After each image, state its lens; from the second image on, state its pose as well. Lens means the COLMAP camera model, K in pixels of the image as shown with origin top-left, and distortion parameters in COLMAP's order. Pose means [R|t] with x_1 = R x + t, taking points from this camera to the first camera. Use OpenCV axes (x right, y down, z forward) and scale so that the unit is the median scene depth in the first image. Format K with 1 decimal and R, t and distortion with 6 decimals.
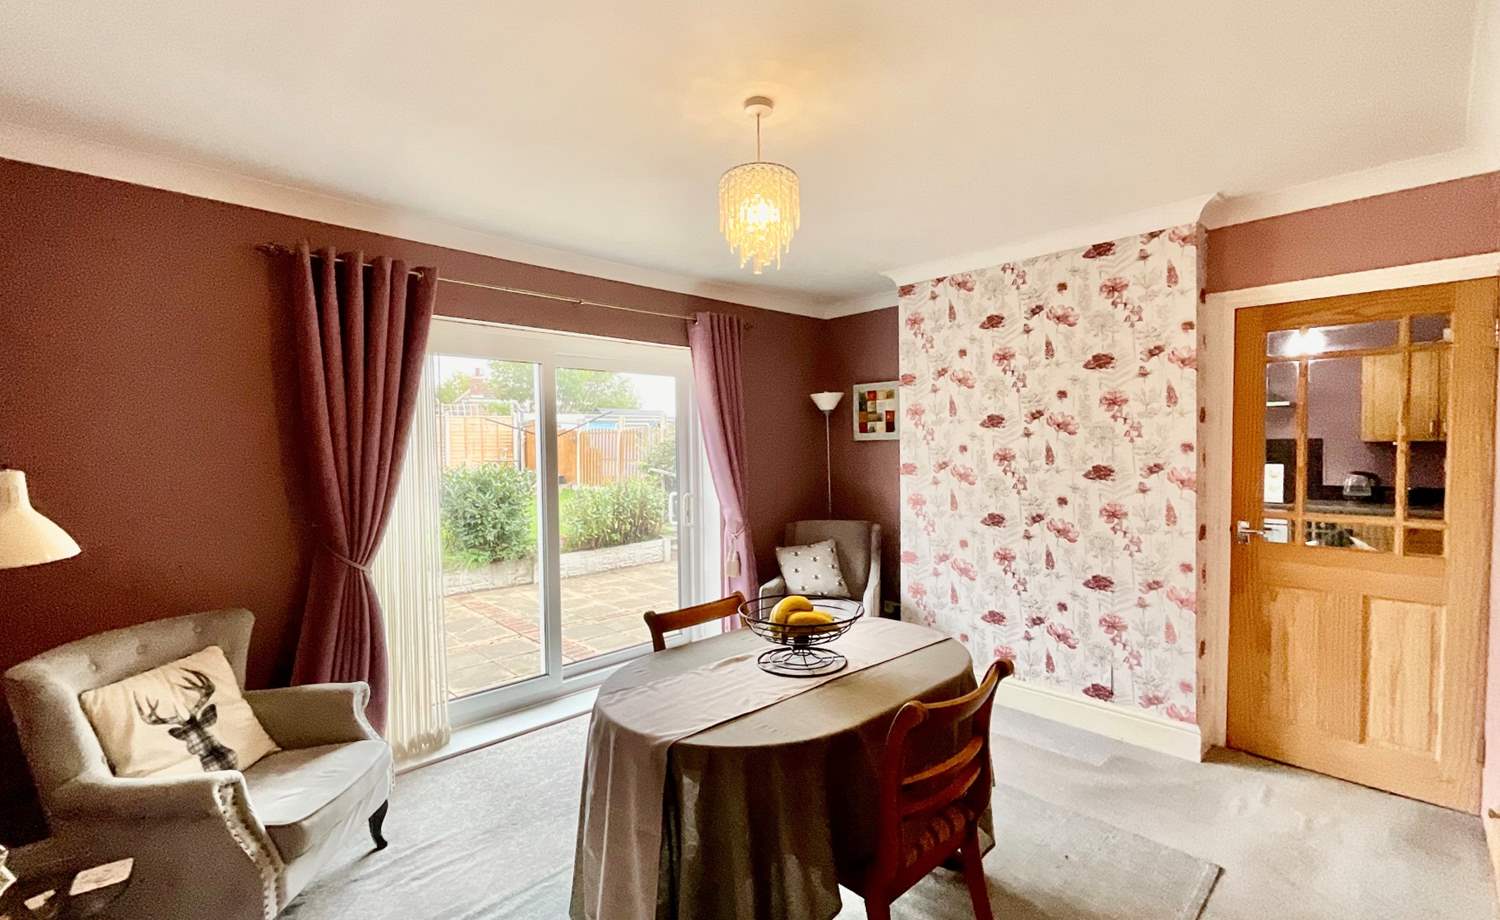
lens RADIAL K [[648.6, 0, 752.2], [0, 648.6, 473.1], [0, 0, 1]] dist [-0.000472, 0.000028]
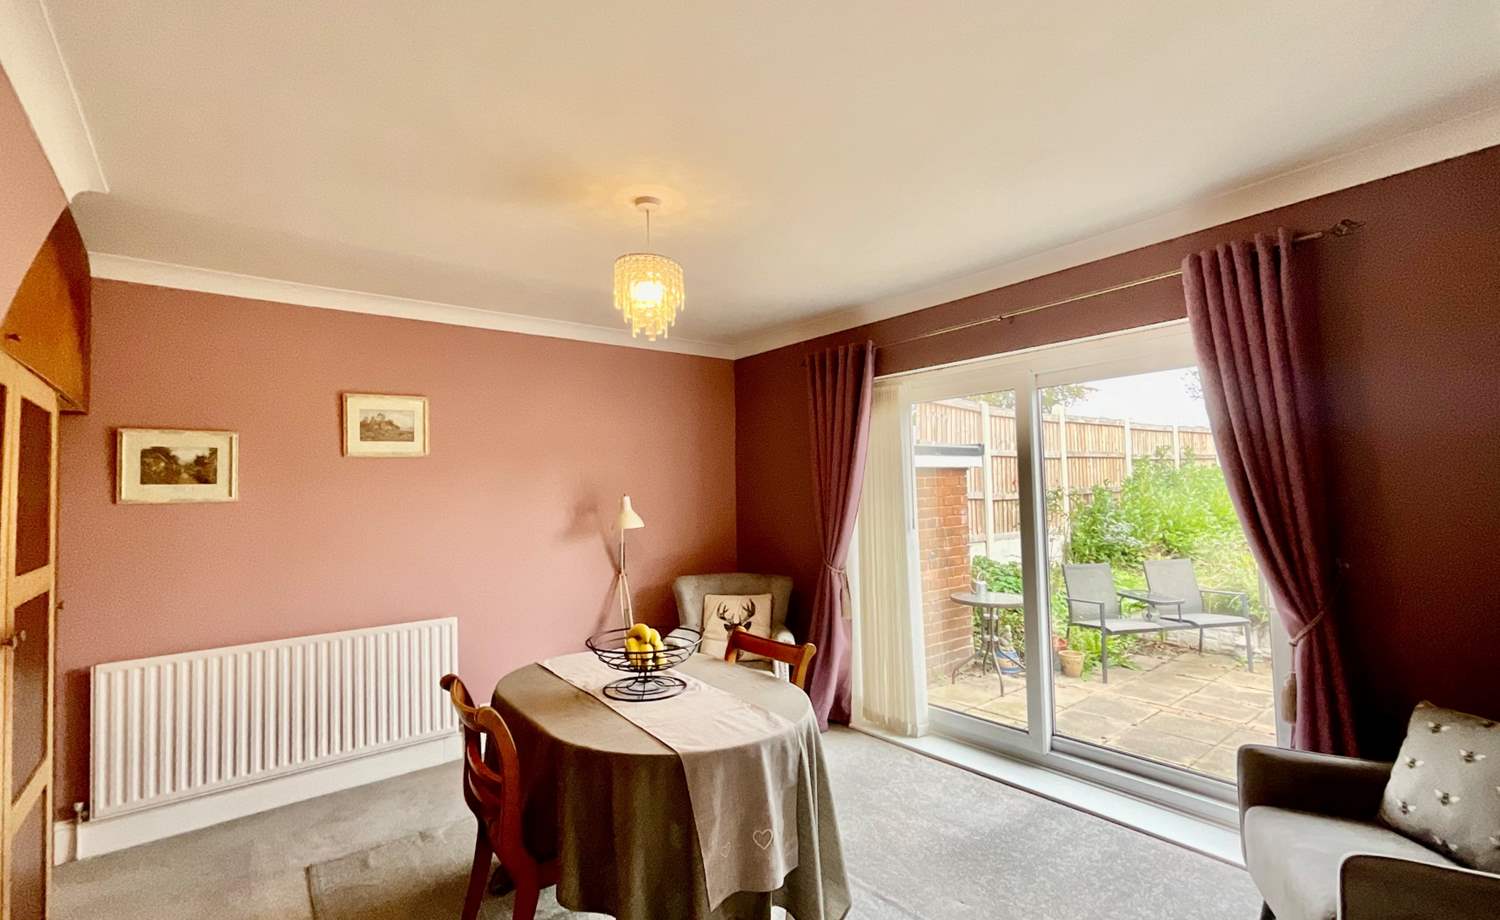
lens RADIAL K [[648.6, 0, 752.2], [0, 648.6, 473.1], [0, 0, 1]] dist [-0.000472, 0.000028]
pose [[-0.095426, -0.013723, -0.995342, 1.100537], [-0.019836, 0.999733, -0.011881, -0.055417], [0.995239, 0.018610, -0.095673, 1.234248]]
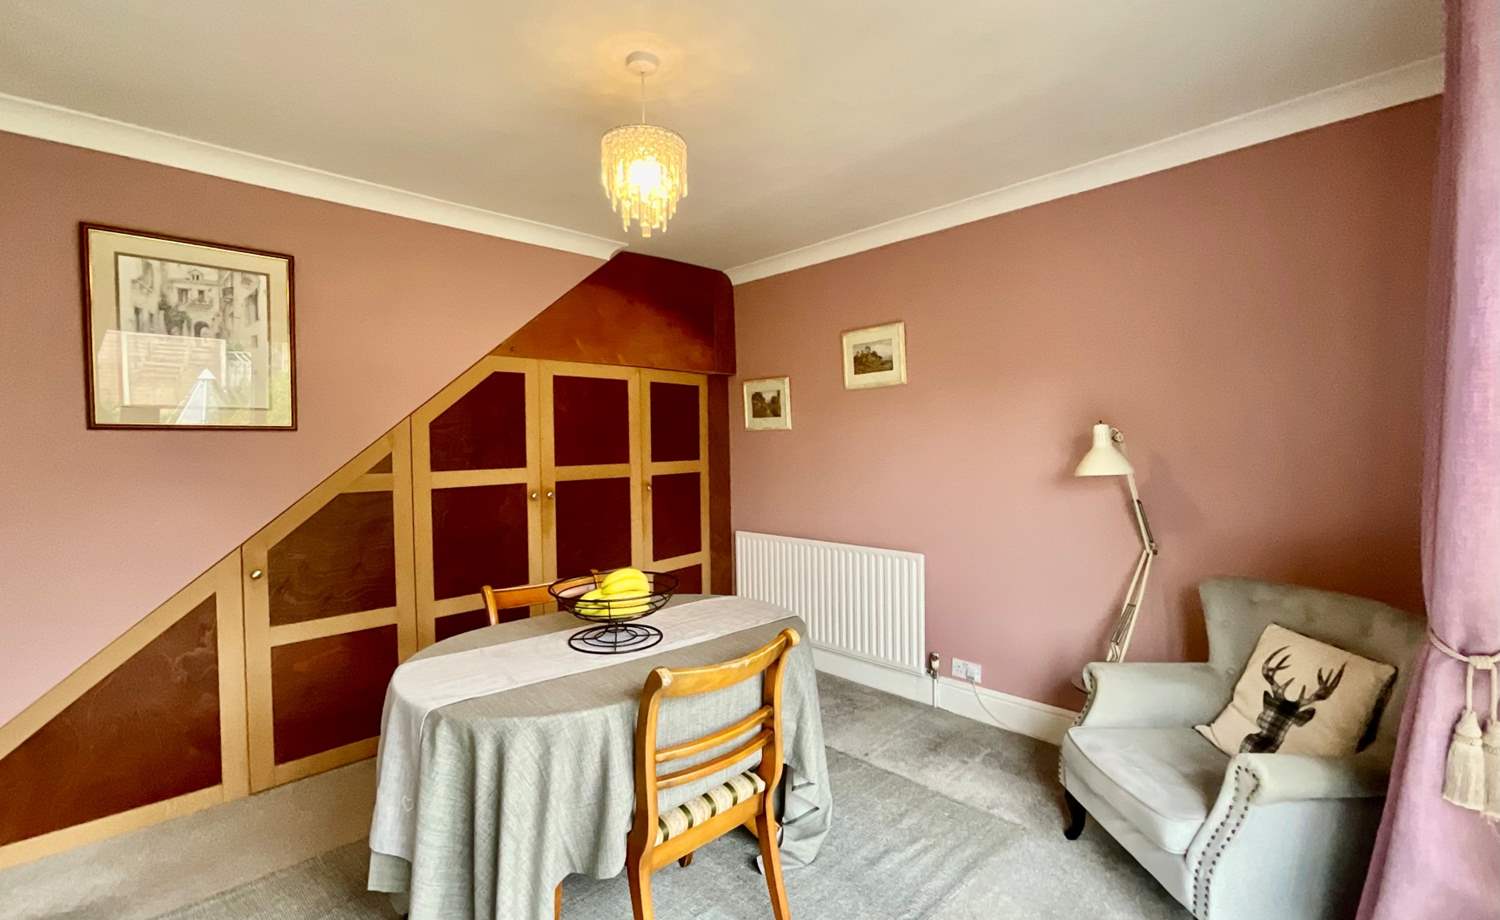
lens RADIAL K [[646.6, 0, 775.3], [0, 646.6, 460.3], [0, 0, 1]] dist [-0.000618, -0.000023]
pose [[-0.999353, 0.021475, -0.028855, -0.135093], [0.019341, 0.997195, 0.072310, -0.034109], [0.030327, 0.071705, -0.996965, 1.865102]]
